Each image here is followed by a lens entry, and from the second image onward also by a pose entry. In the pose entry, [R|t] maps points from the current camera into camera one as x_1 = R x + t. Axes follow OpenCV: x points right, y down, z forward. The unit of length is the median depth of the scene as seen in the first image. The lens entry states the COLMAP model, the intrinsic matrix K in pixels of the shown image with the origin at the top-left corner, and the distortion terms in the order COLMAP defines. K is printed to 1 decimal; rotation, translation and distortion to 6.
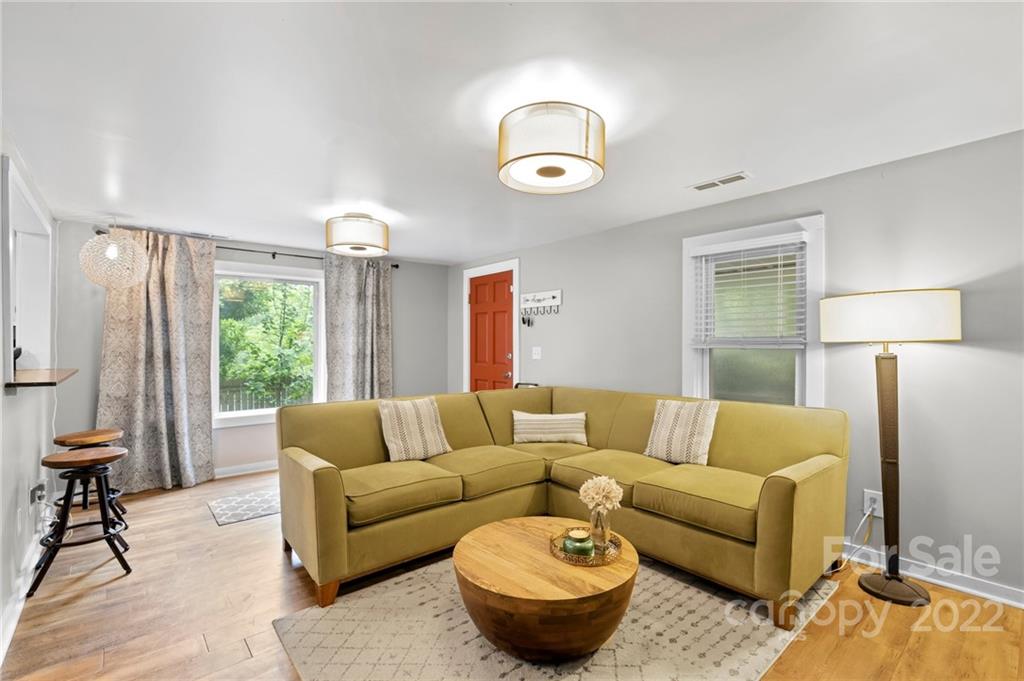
lens RADIAL K [[459.1, 0, 513.6], [0, 459.1, 348.1], [0, 0, 1]] dist [-0.011526, 0.001805]
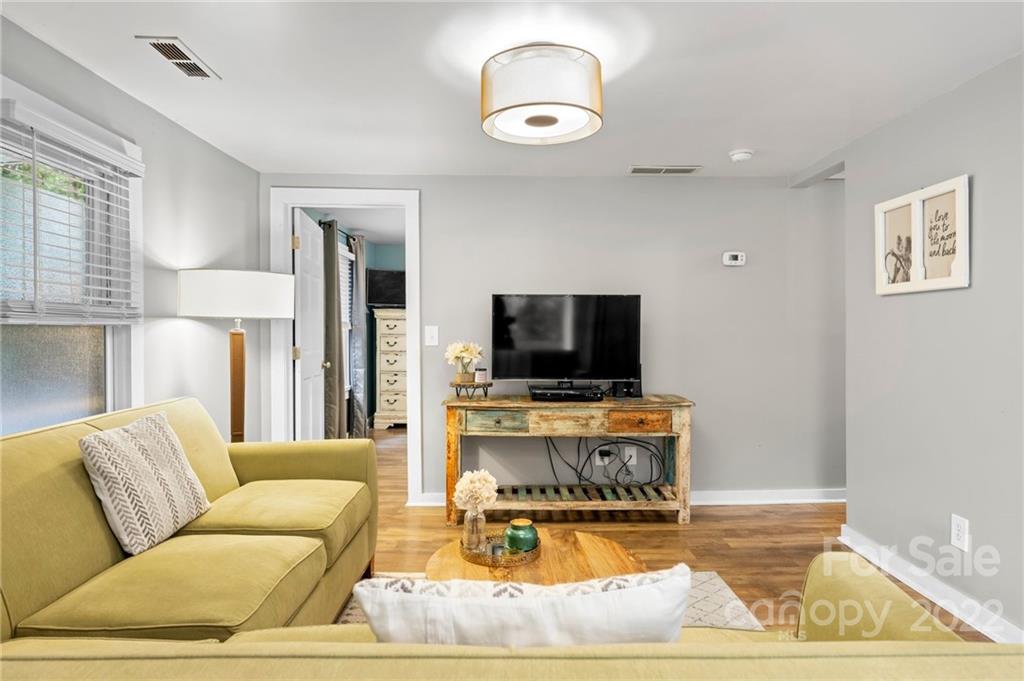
lens RADIAL K [[608.9, 0, 518.6], [0, 608.9, 330.4], [0, 0, 1]] dist [0.000023, -0.001645]
pose [[-0.770775, 0.000603, 0.637107, -0.254086], [0.005223, 0.999972, 0.005372, 0.003705], [-0.637086, 0.007468, -0.770757, 0.774534]]
